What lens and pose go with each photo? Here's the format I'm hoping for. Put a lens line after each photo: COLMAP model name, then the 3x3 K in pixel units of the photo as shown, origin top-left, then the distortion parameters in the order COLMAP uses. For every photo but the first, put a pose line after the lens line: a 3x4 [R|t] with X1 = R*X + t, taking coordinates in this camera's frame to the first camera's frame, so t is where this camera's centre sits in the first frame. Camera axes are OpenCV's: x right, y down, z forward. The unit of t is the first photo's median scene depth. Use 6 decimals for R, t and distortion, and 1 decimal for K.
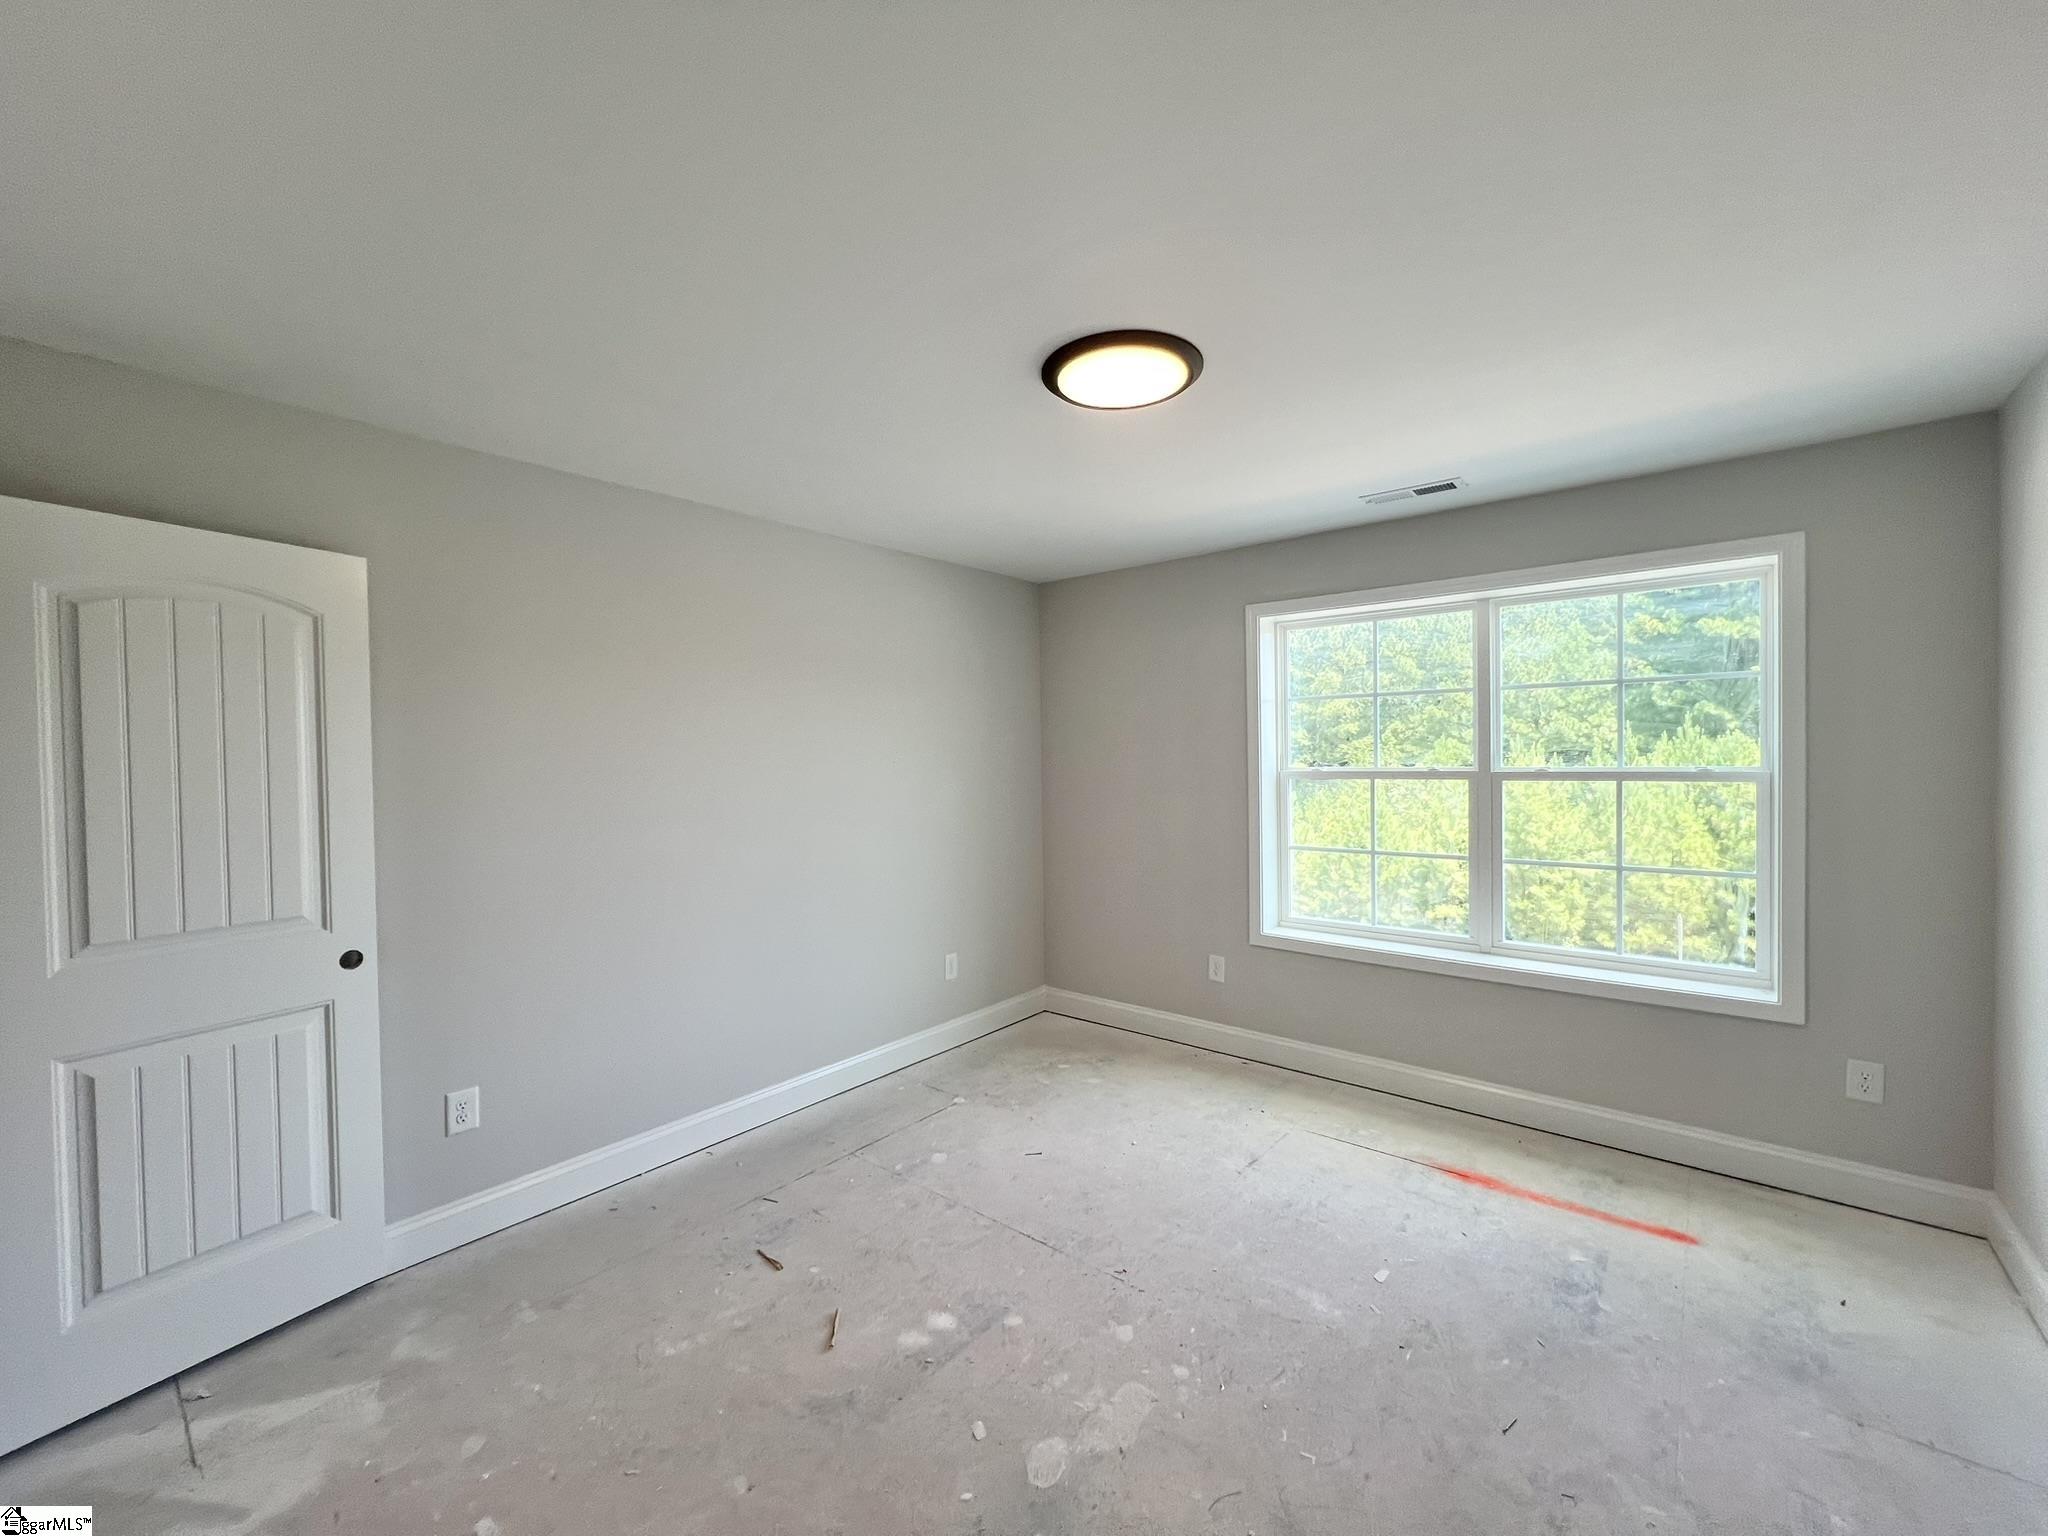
lens RADIAL K [[820.5, 0, 1013.8], [0, 820.5, 773.2], [0, 0, 1]] dist [-0.001835, 0.001002]
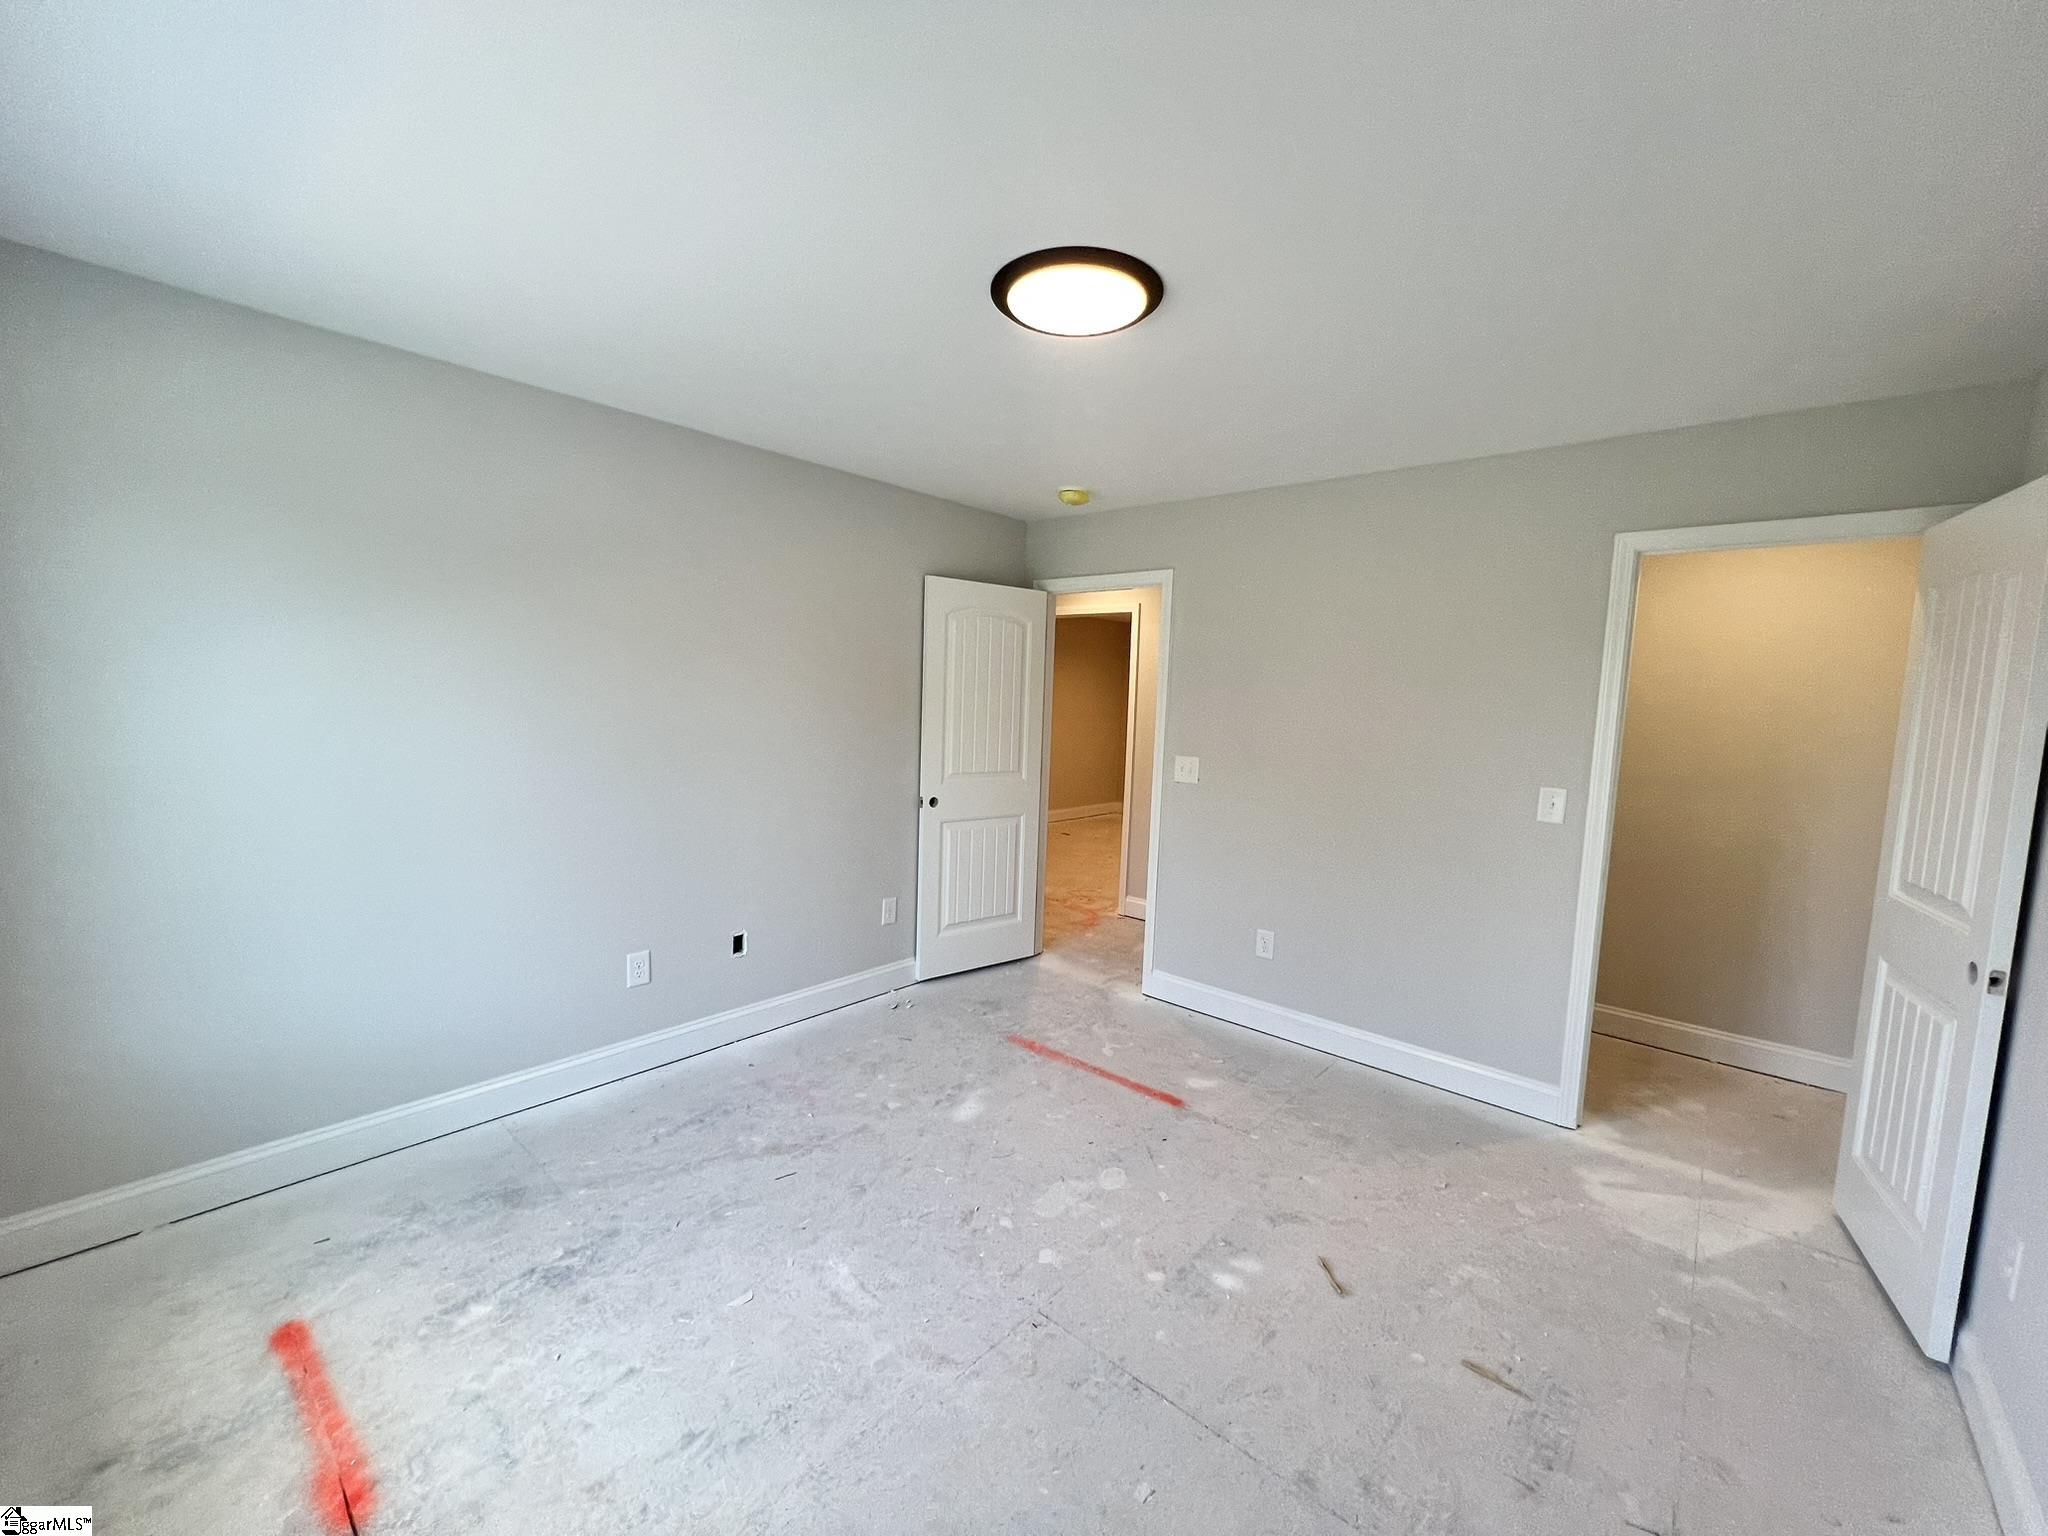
lens RADIAL K [[820.5, 0, 1017.8], [0, 820.5, 755.5], [0, 0, 1]] dist [-0.001835, 0.001002]
pose [[-0.999505, -0.025044, 0.019024, 0.163470], [-0.023089, 0.995030, 0.096860, -0.056768], [-0.021355, 0.096373, -0.995116, 1.920080]]
